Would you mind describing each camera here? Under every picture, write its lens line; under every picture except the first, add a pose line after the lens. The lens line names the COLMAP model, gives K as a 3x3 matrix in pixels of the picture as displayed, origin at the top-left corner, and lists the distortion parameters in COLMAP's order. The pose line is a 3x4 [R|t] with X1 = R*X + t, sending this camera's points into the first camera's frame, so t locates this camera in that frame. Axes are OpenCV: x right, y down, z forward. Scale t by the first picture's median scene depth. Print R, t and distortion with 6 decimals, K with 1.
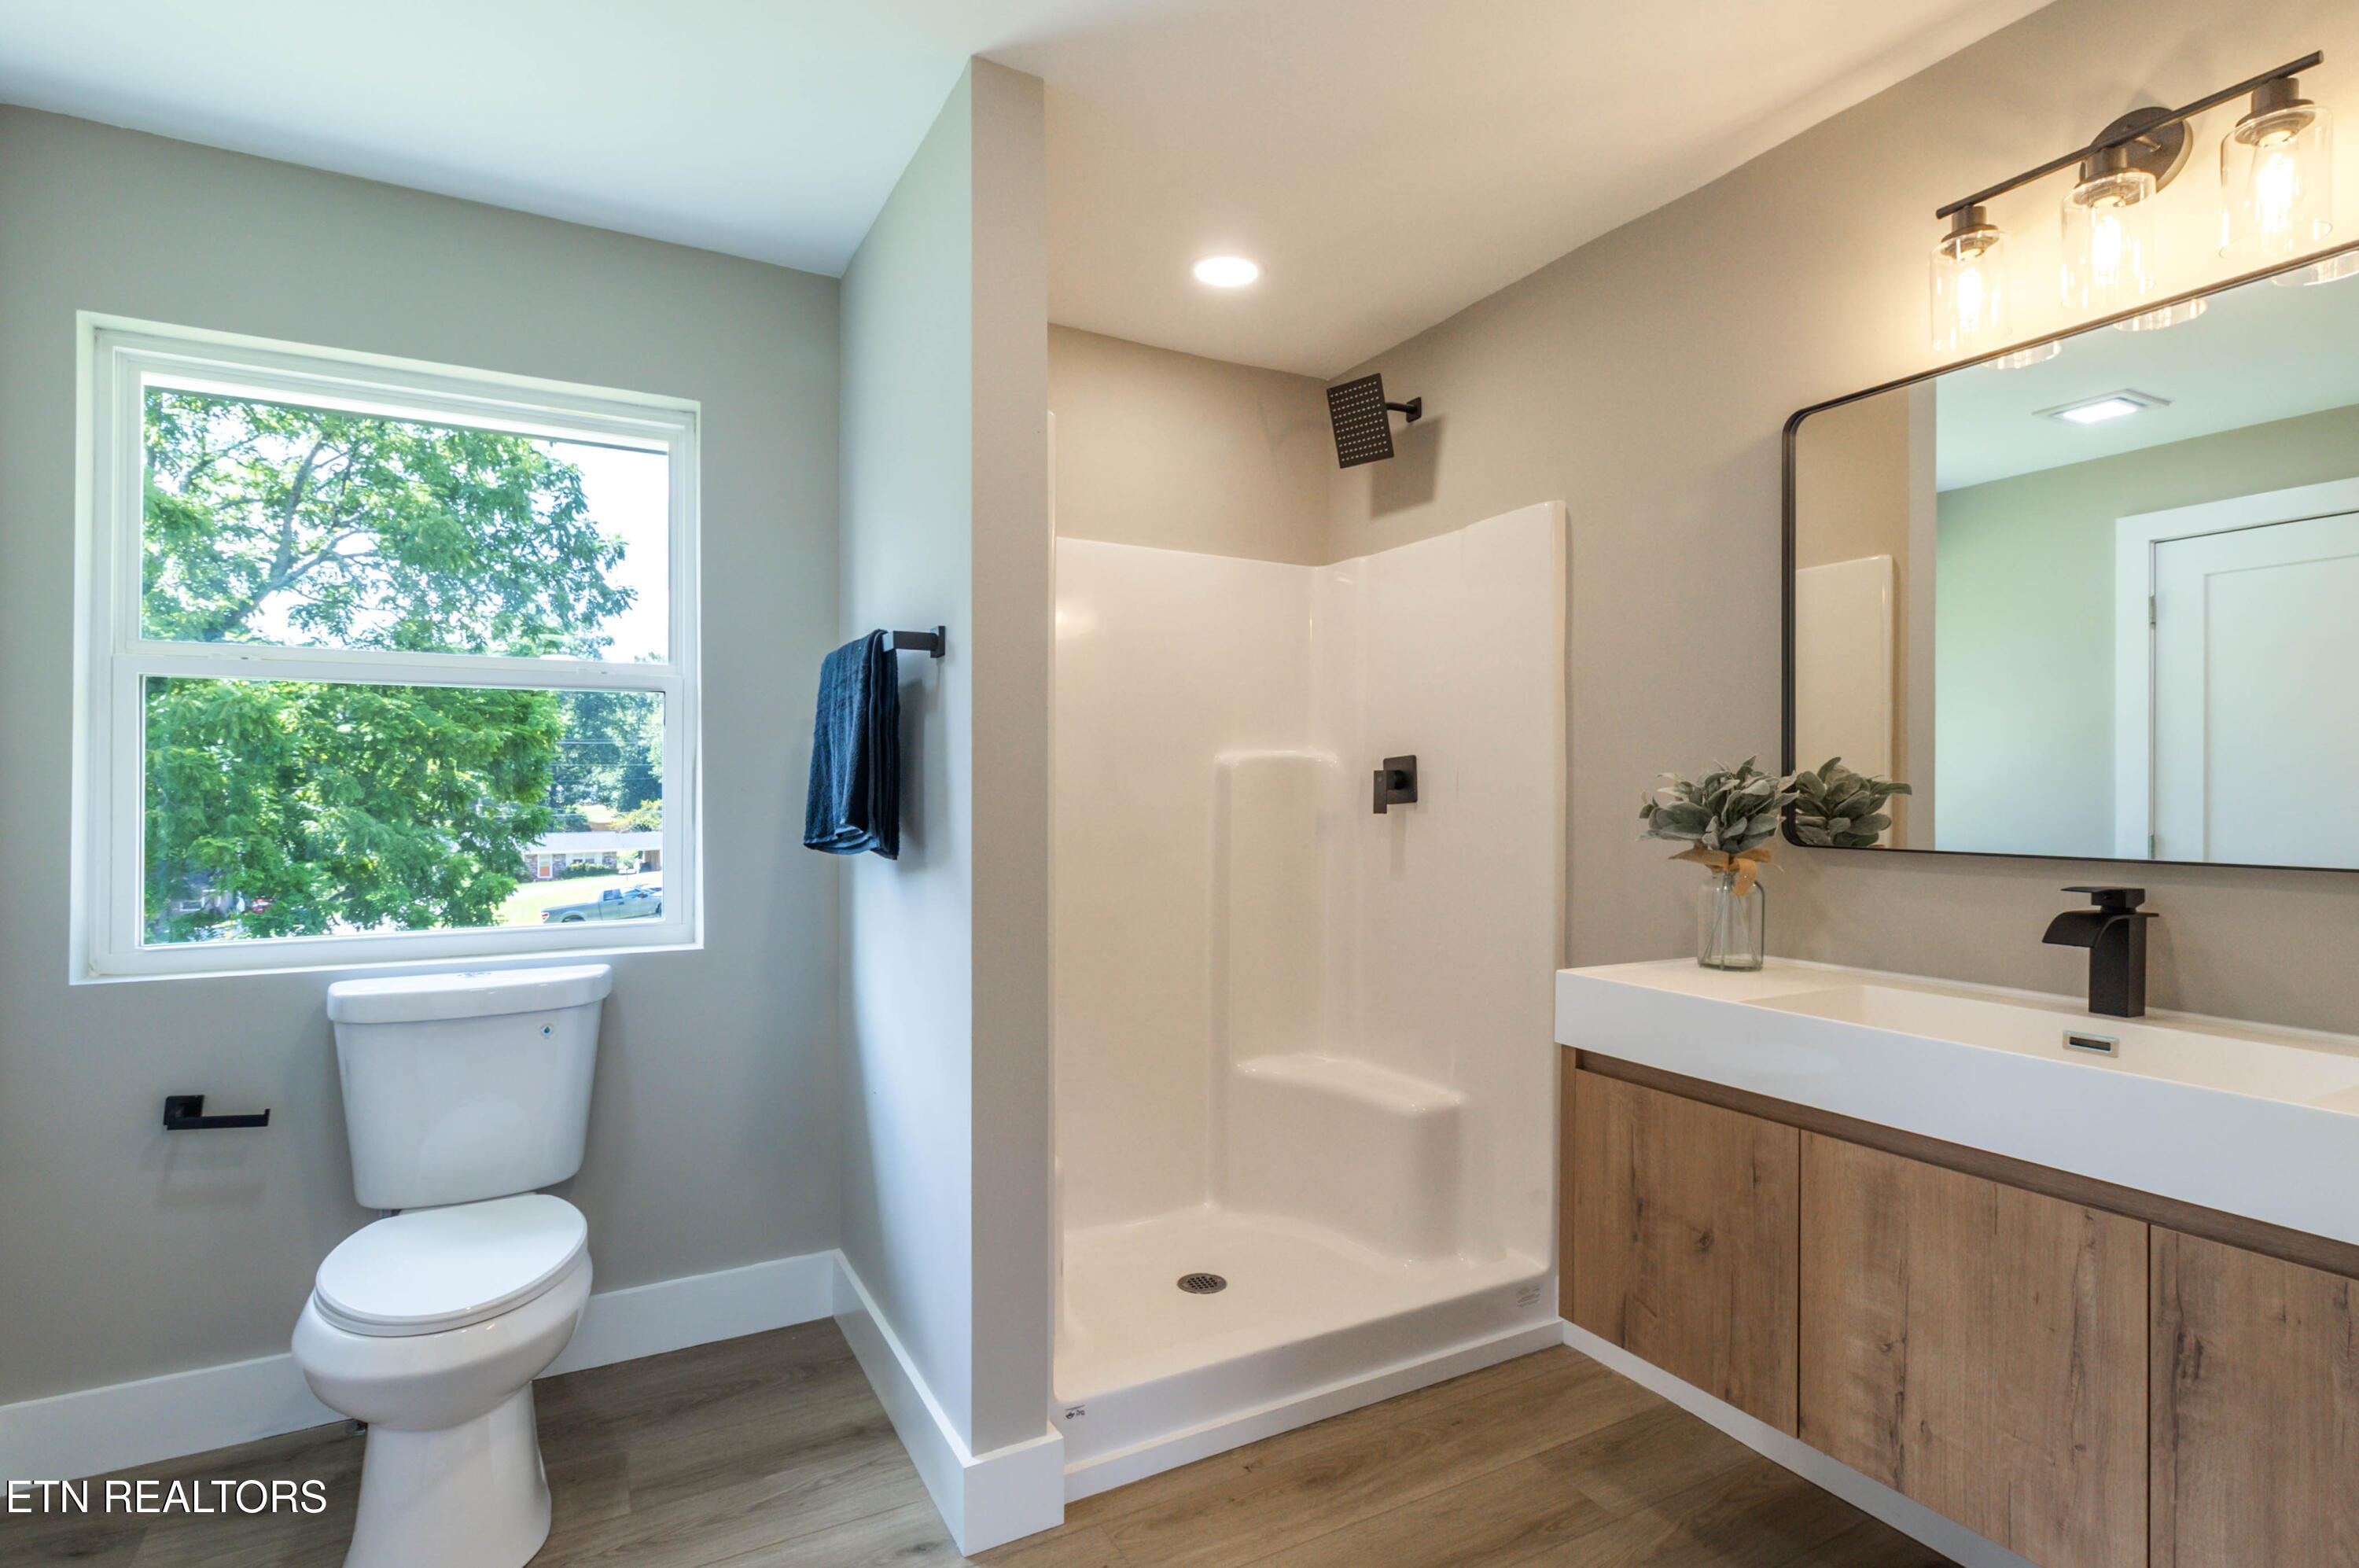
lens RADIAL K [[1150.1, 0, 1190.9], [0, 1150.1, 780.4], [0, 0, 1]] dist [-0.001187, 0.002263]
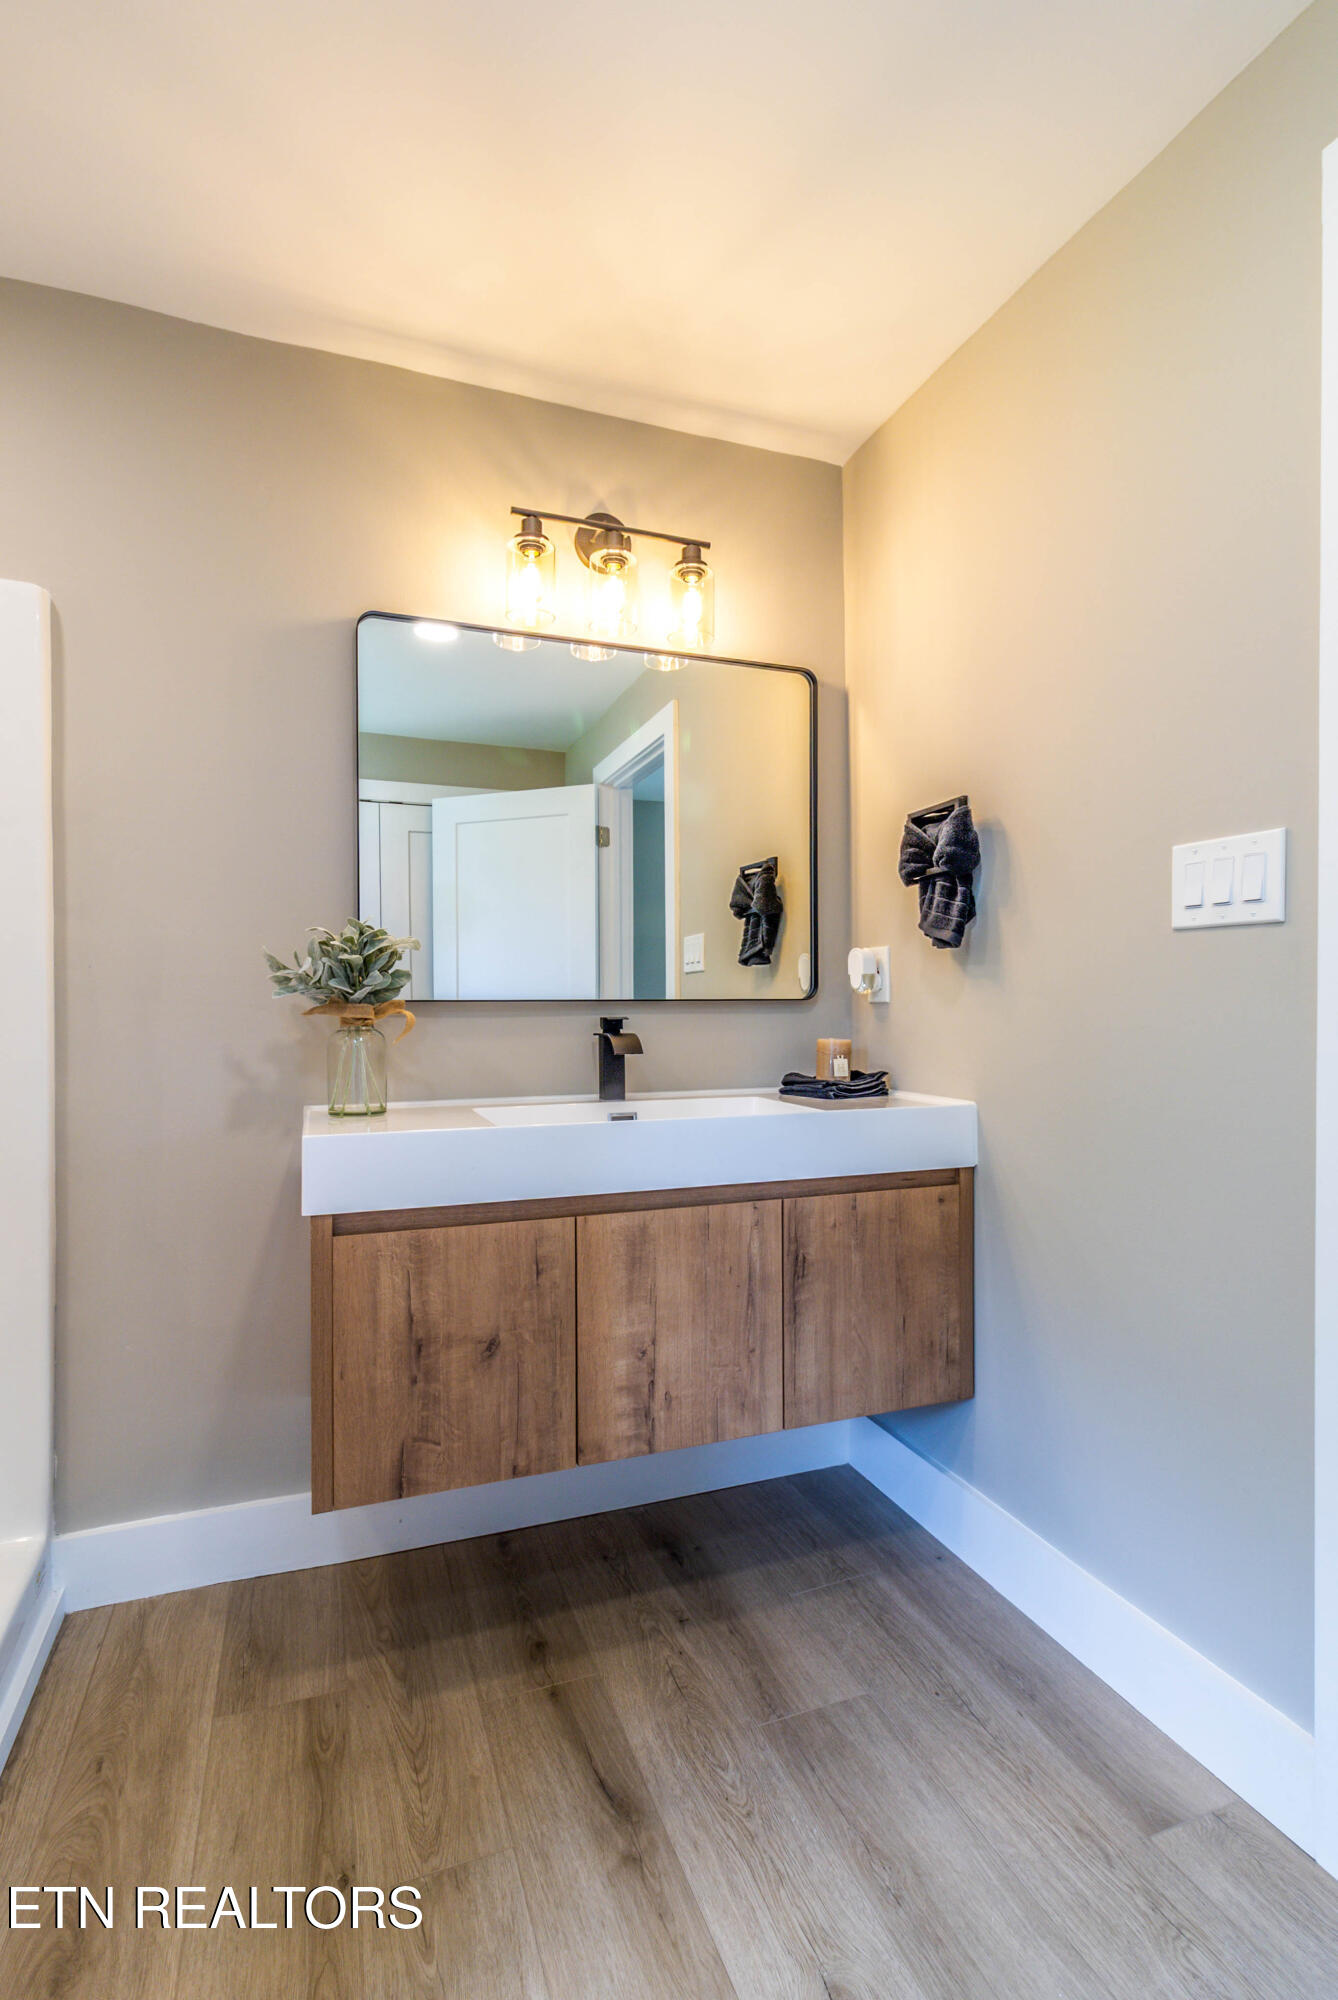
lens RADIAL K [[975.1, 0, 708.0], [0, 975.1, 990.5], [0, 0, 1]] dist [-0.001187, 0.002263]
pose [[0.142941, -0.004002, 0.989723, -0.485832], [-0.008402, 0.999951, 0.005257, 0.054062], [-0.989695, -0.009067, 0.142901, 0.713772]]
